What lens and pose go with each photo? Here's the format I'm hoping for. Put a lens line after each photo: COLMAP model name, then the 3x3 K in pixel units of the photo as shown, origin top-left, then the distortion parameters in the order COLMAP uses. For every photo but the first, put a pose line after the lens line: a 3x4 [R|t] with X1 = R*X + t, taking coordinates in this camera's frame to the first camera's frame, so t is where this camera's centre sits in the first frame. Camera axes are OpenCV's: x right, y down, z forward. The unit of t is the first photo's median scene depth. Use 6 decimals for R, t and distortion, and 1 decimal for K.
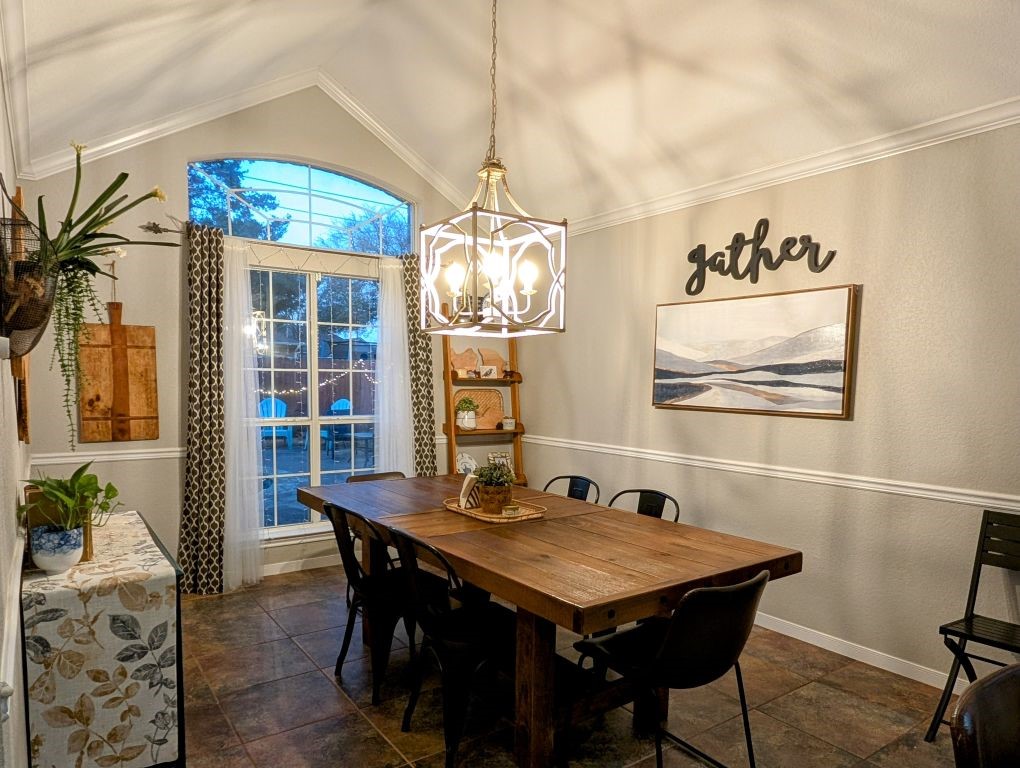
lens RADIAL K [[658.8, 0, 509.0], [0, 658.8, 437.5], [0, 0, 1]] dist [-0.016771, 0.014581]
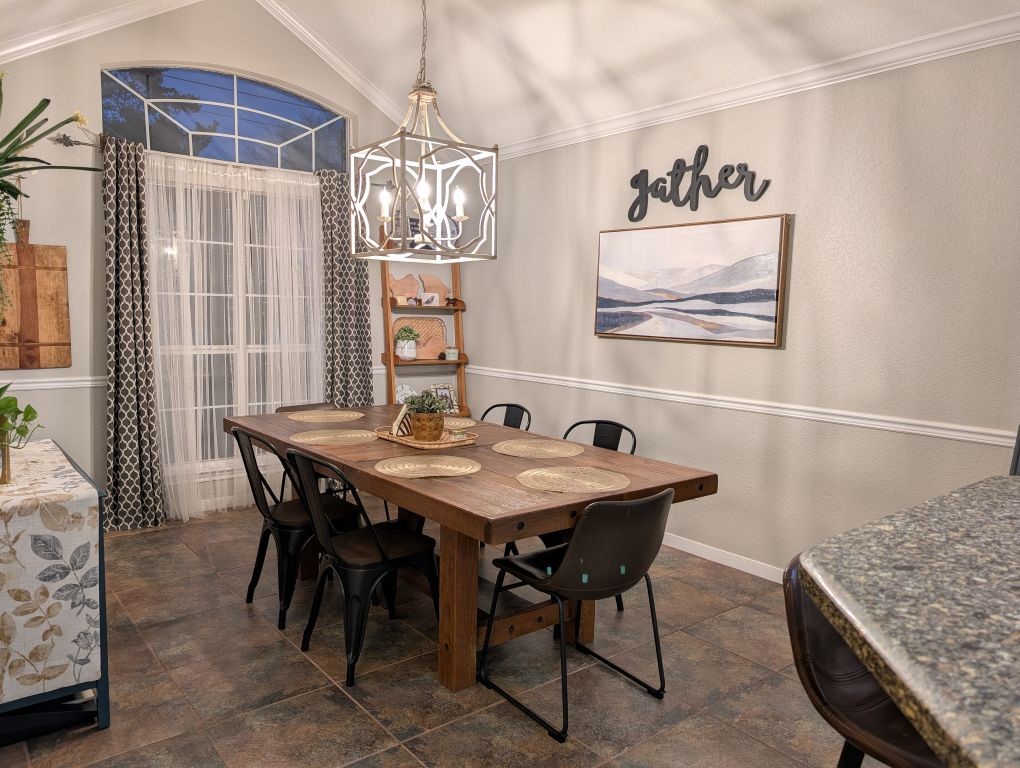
lens RADIAL K [[731.2, 0, 508.2], [0, 731.2, 385.5], [0, 0, 1]] dist [0.005782, 0.000818]
pose [[0.998379, 0.001584, 0.056894, 0.034618], [-0.002552, 0.999853, 0.016956, 0.011155], [-0.056859, -0.017073, 0.998236, -0.094865]]
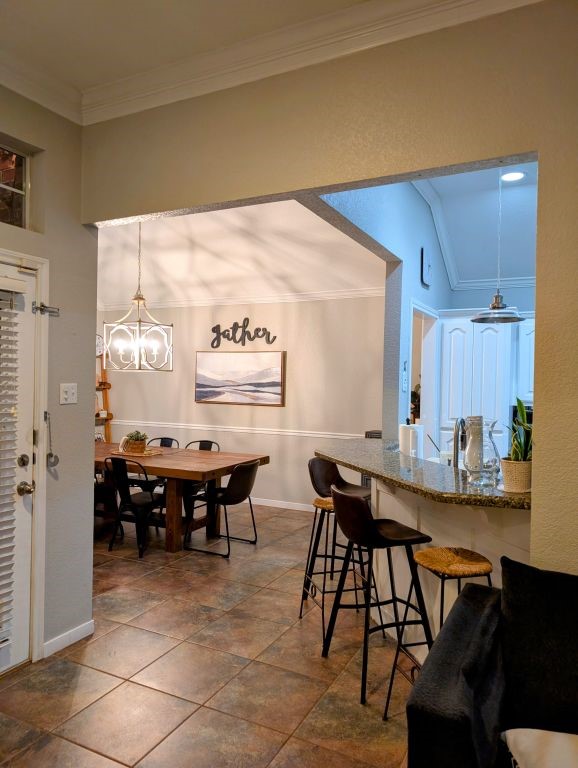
lens RADIAL K [[550.5, 0, 293.2], [0, 550.5, 382.3], [0, 0, 1]] dist [0.005782, 0.000818]
pose [[0.881290, -0.001772, 0.472573, -0.383028], [0.037722, 0.997066, -0.066609, 0.018963], [-0.471068, 0.076528, 0.878771, -0.754418]]
